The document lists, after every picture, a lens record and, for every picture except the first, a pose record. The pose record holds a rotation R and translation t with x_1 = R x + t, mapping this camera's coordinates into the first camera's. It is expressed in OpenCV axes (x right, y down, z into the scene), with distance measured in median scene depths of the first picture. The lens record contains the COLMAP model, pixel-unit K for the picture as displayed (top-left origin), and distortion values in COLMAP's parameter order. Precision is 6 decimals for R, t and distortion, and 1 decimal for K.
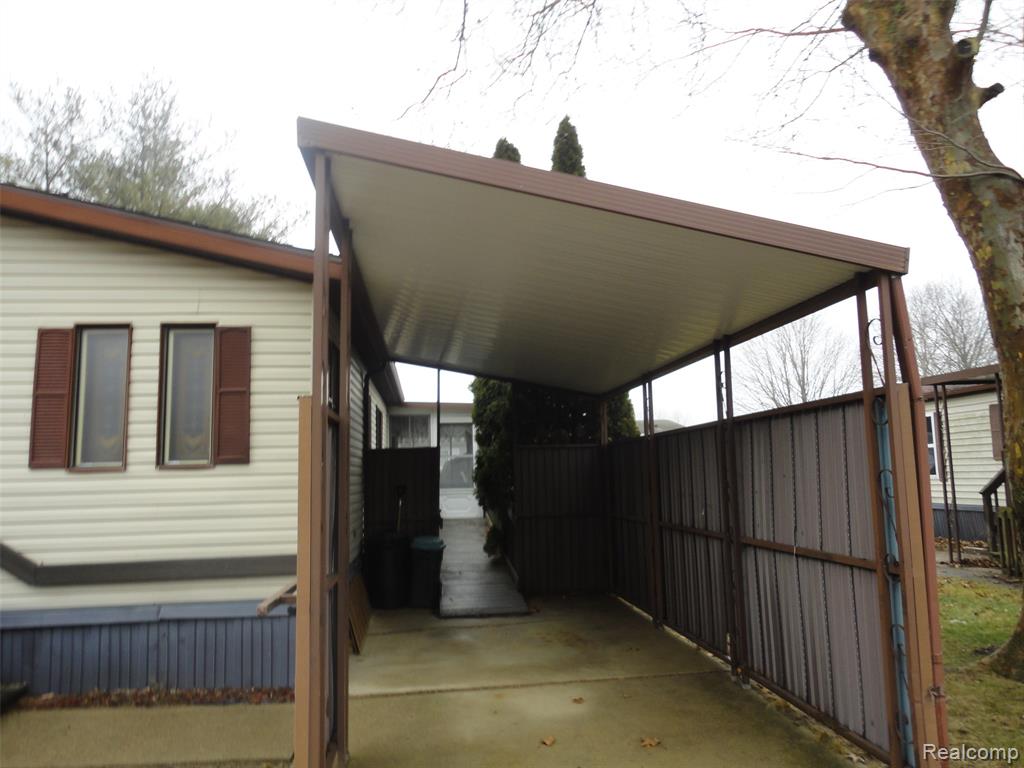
lens RADIAL K [[732.0, 0, 509.7], [0, 732.0, 381.7], [0, 0, 1]] dist [0.001027, -0.007243]
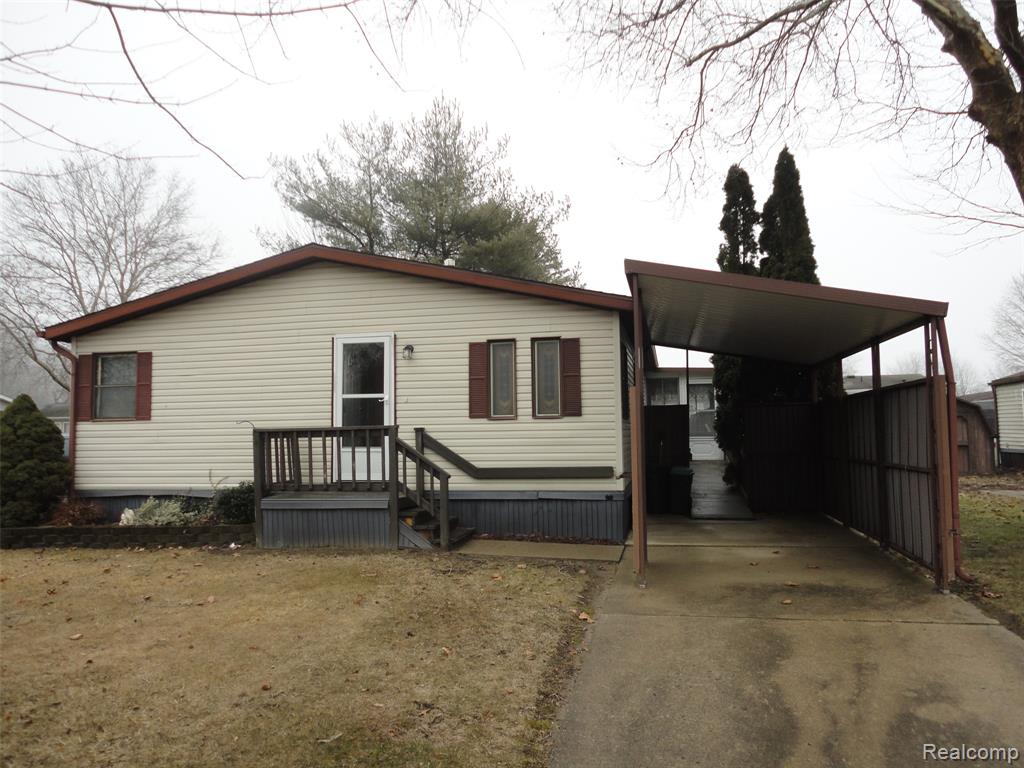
lens RADIAL K [[732.0, 0, 509.7], [0, 732.0, 381.7], [0, 0, 1]] dist [0.001027, -0.007243]
pose [[0.946773, -0.010880, -0.321719, 0.052413], [0.031202, 0.997824, 0.058078, -0.077900], [0.320387, -0.065025, 0.945052, -0.720953]]
